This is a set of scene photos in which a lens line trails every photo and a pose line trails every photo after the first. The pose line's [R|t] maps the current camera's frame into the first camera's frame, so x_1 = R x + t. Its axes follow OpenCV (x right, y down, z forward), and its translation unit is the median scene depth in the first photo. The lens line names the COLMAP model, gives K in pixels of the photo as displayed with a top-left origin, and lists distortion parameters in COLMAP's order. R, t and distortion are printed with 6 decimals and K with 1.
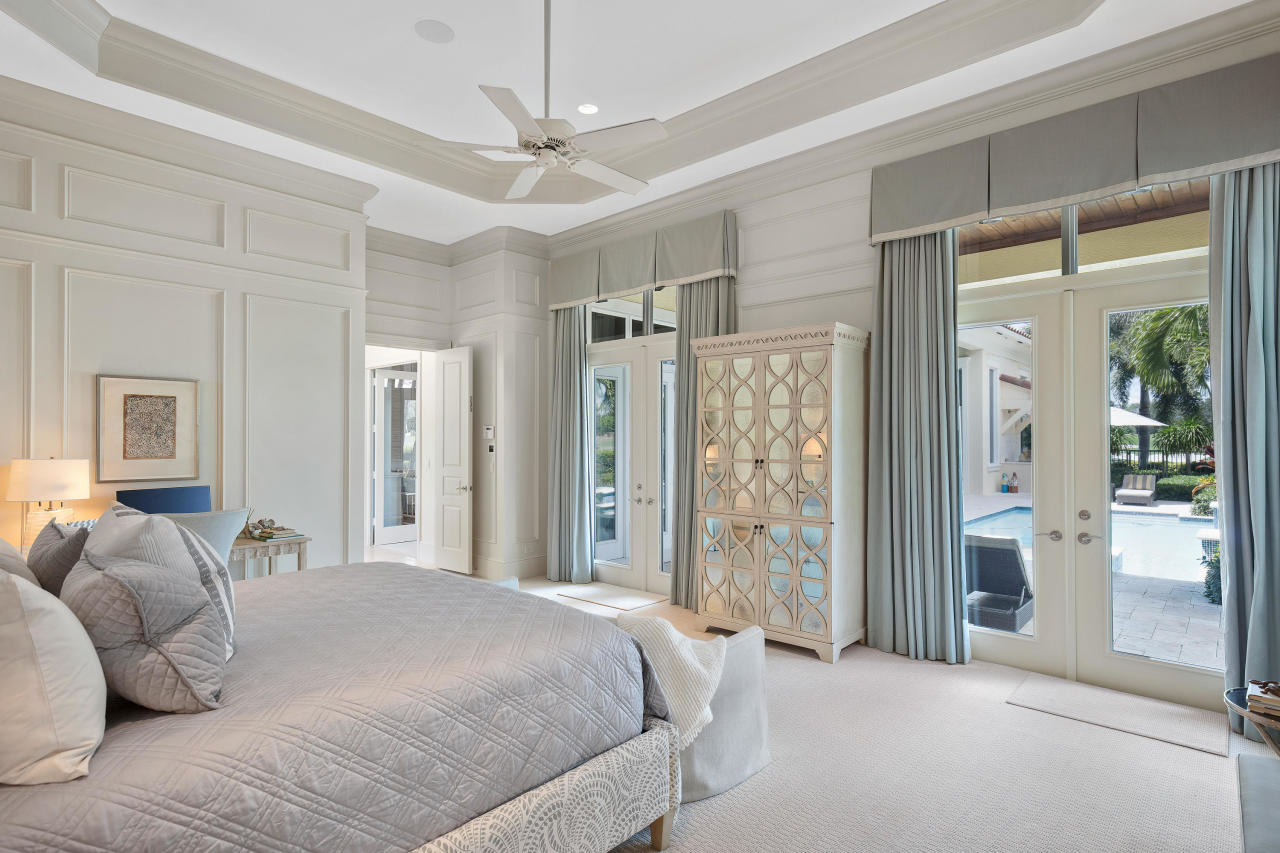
lens RADIAL K [[641.7, 0, 642.8], [0, 641.7, 431.2], [0, 0, 1]] dist [-0.004080, -0.000124]
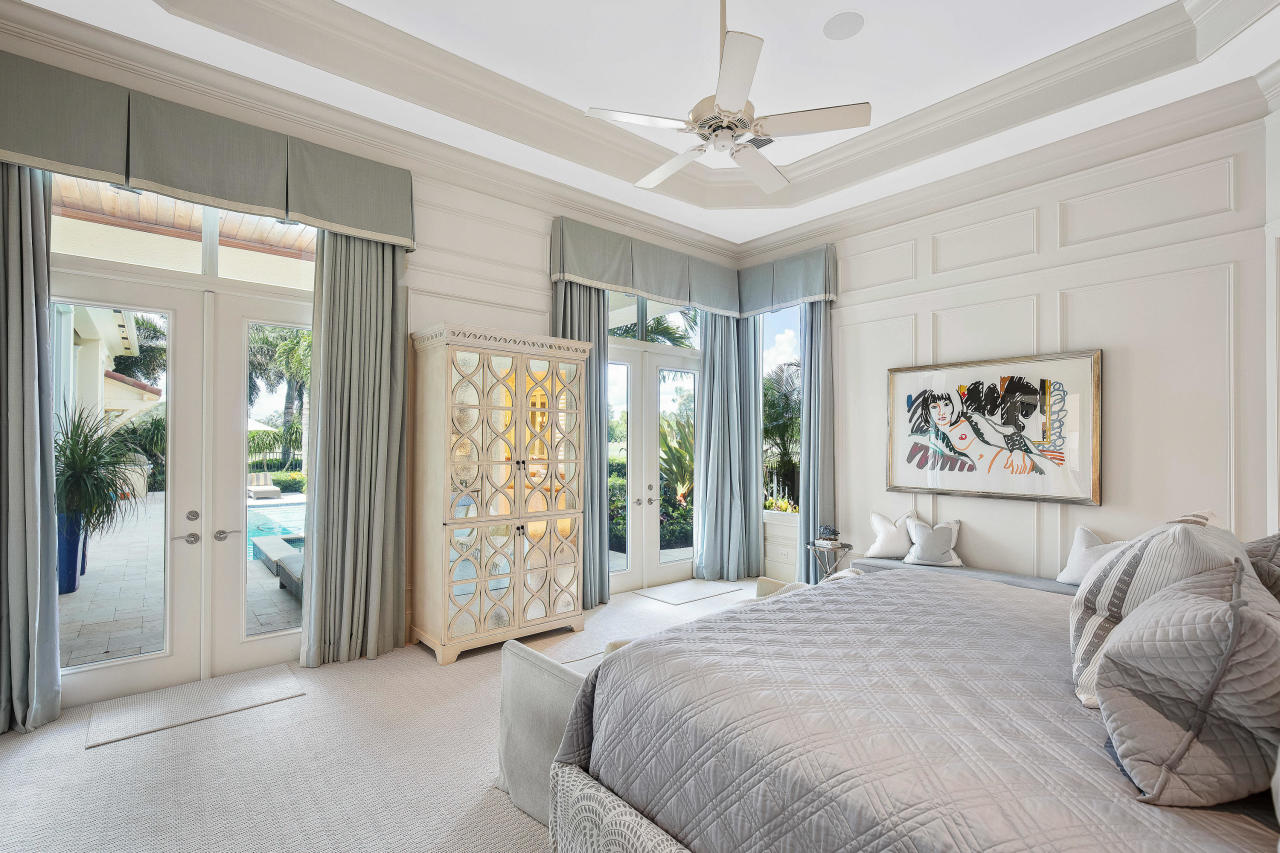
lens RADIAL K [[600.0, 0, 645.2], [0, 600.0, 431.2], [0, 0, 1]] dist [-0.022239, 0.002455]
pose [[0.131116, 0.020521, 0.991155, -0.706602], [-0.015663, 0.999704, -0.018626, 0.012142], [-0.991243, -0.013082, 0.131399, 0.667398]]
